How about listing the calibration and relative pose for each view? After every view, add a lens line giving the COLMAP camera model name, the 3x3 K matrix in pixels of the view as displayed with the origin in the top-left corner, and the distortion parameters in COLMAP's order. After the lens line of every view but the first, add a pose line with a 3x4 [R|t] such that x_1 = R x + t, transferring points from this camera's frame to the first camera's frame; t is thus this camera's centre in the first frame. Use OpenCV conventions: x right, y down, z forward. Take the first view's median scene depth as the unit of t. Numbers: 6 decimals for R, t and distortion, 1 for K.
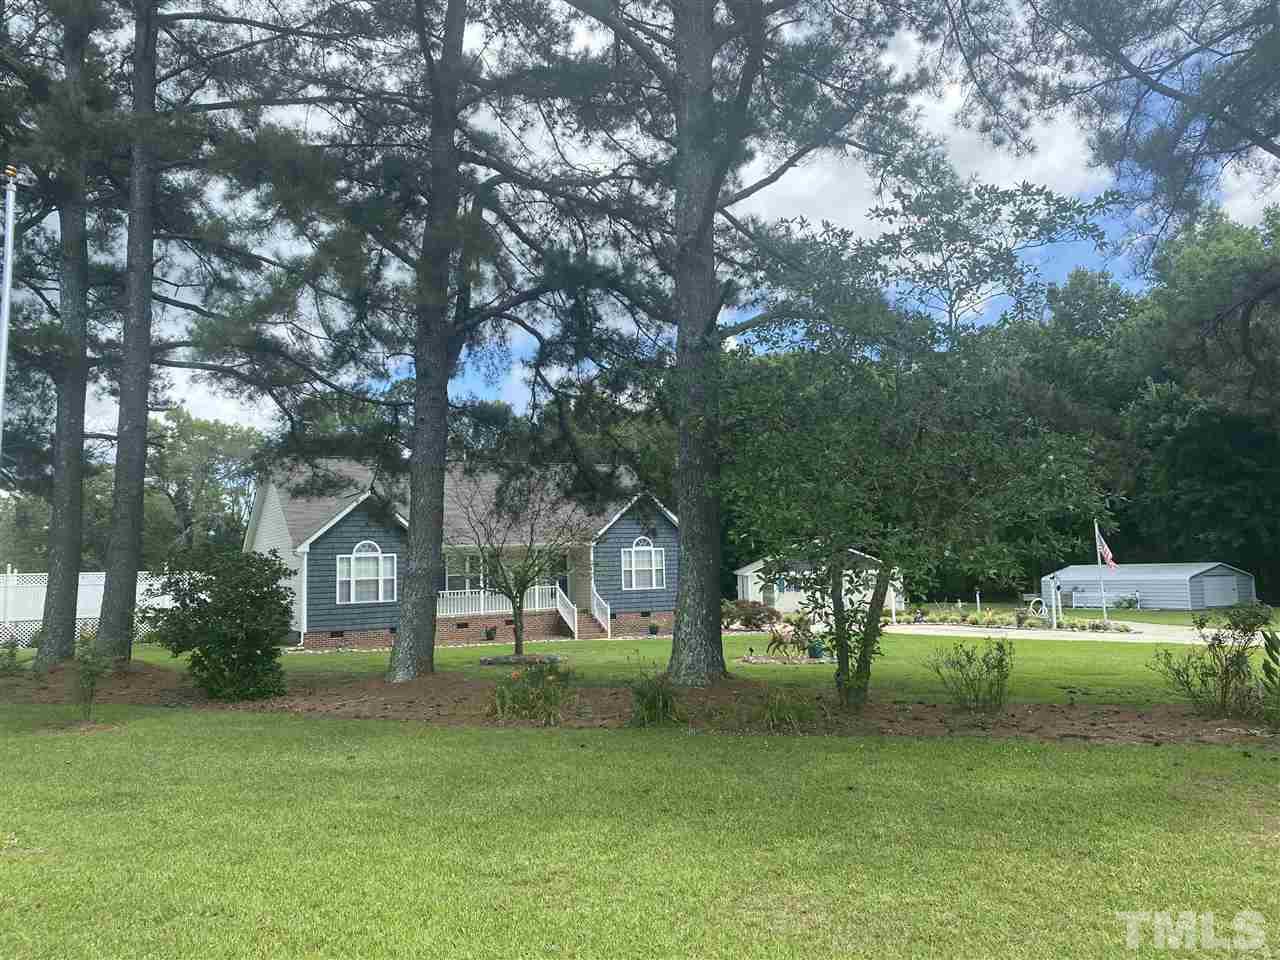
lens RADIAL K [[977.9, 0, 639.8], [0, 977.9, 471.0], [0, 0, 1]] dist [0.064304, -0.083220]
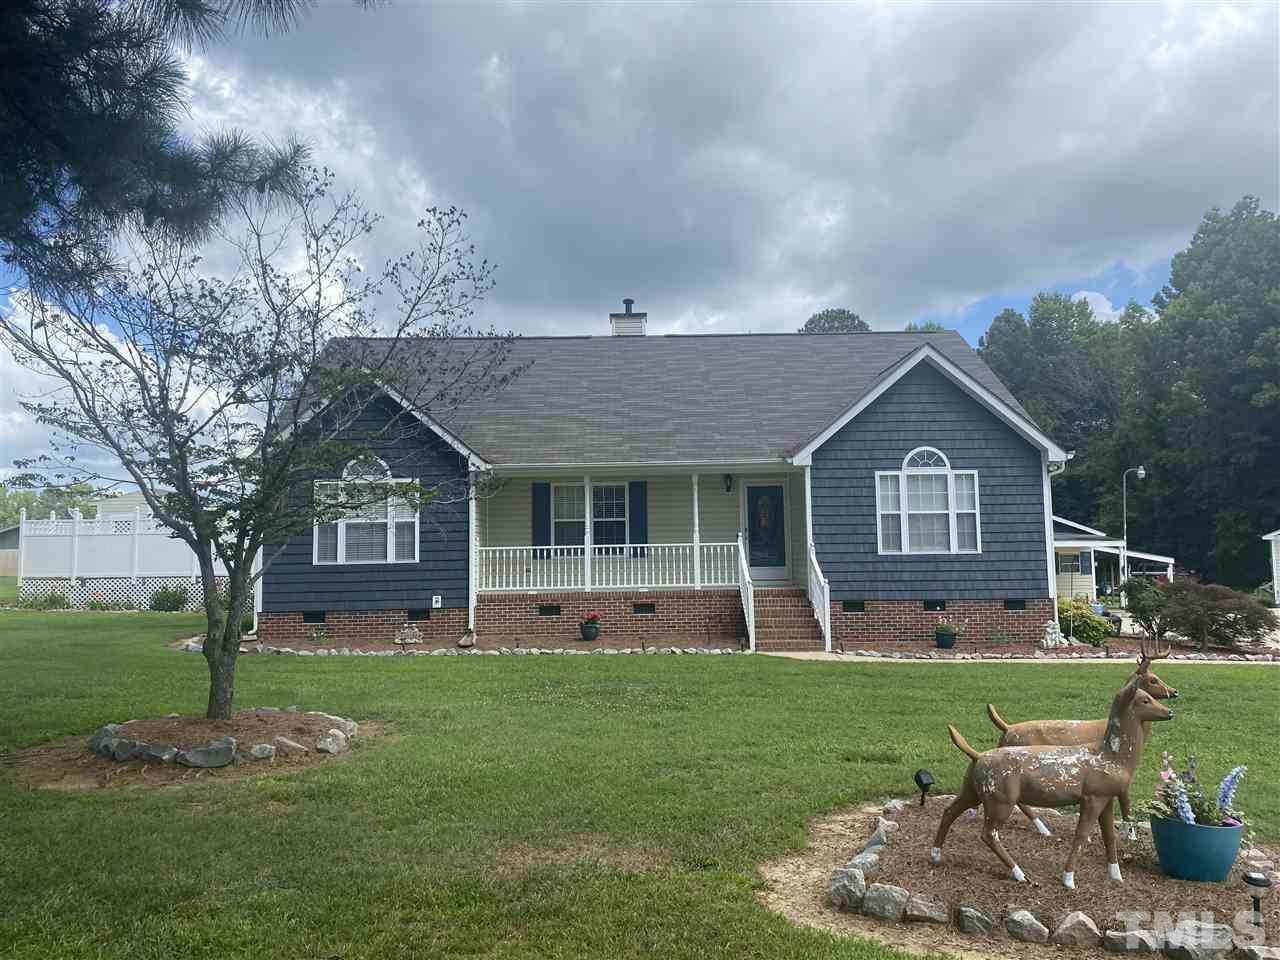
lens RADIAL K [[977.9, 0, 642.0], [0, 977.9, 460.5], [0, 0, 1]] dist [0.064304, -0.083220]
pose [[0.869658, -0.024680, -0.493038, 0.123567], [0.037665, 0.999155, 0.016422, 0.060796], [0.492216, -0.032852, 0.869853, 0.501512]]
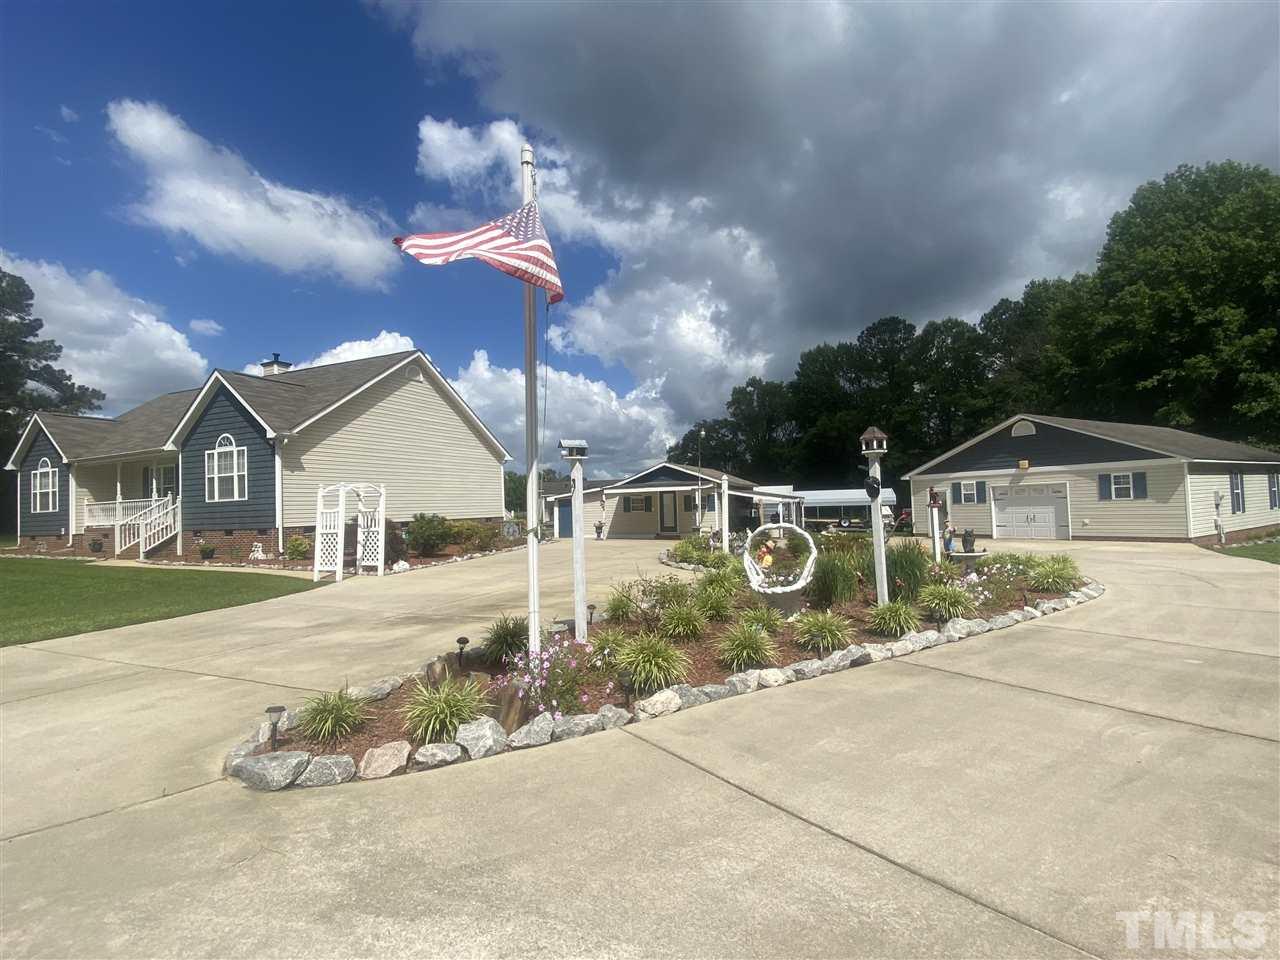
lens RADIAL K [[608.4, 0, 631.9], [0, 608.4, 494.9], [0, 0, 1]] dist [-0.003232, -0.004144]
pose [[0.569603, -0.003754, -0.821911, 0.591150], [0.102218, 0.992550, 0.066307, 0.117079], [0.815539, -0.121783, 0.565743, 0.991354]]
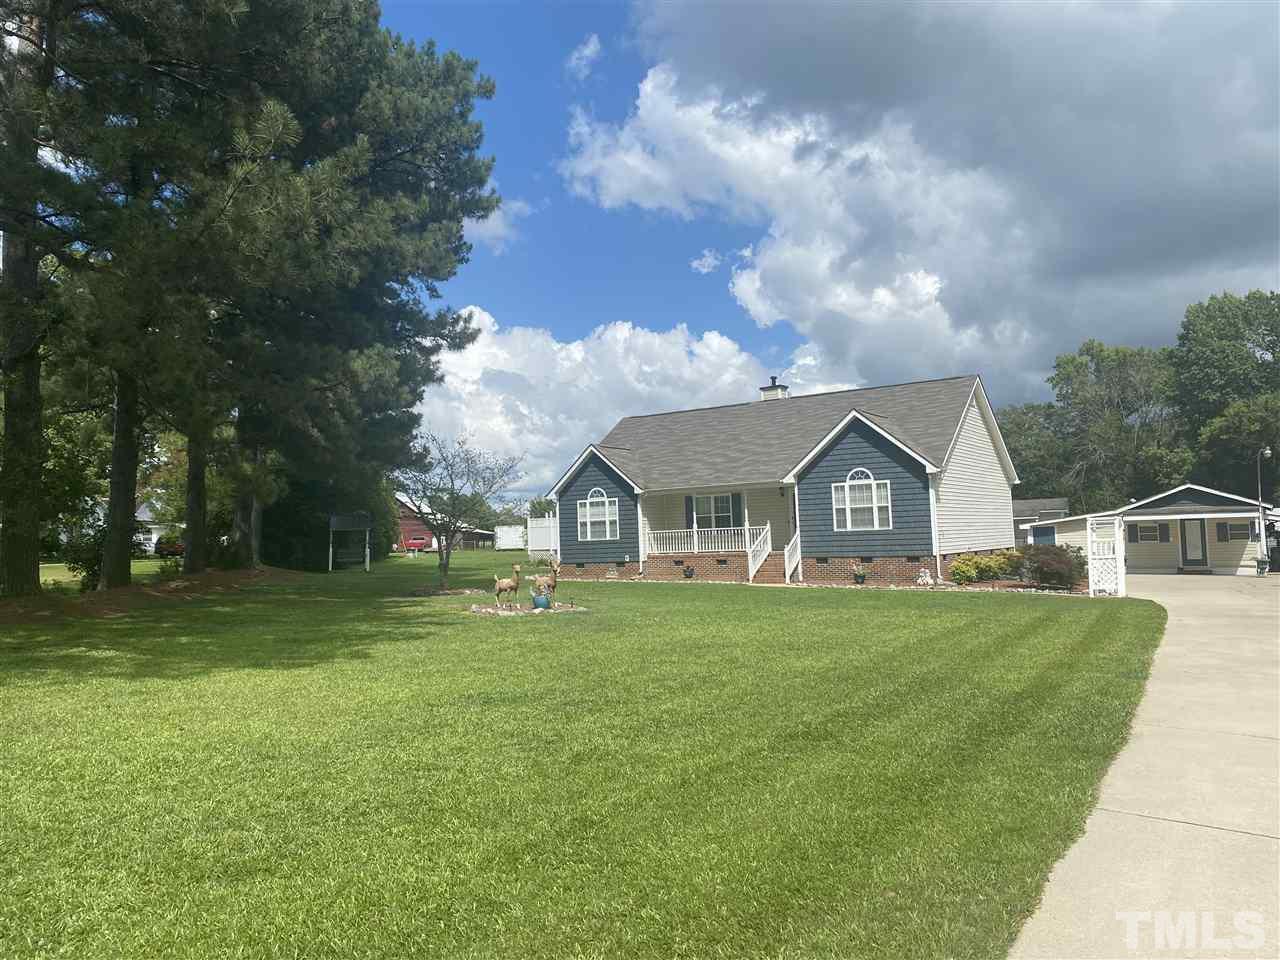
lens RADIAL K [[977.9, 0, 631.0], [0, 977.9, 453.2], [0, 0, 1]] dist [0.064304, -0.083220]
pose [[0.437288, -0.062381, -0.897155, 0.686371], [0.113185, 0.993477, -0.013910, 0.043748], [0.892171, -0.095461, 0.441496, 0.450814]]
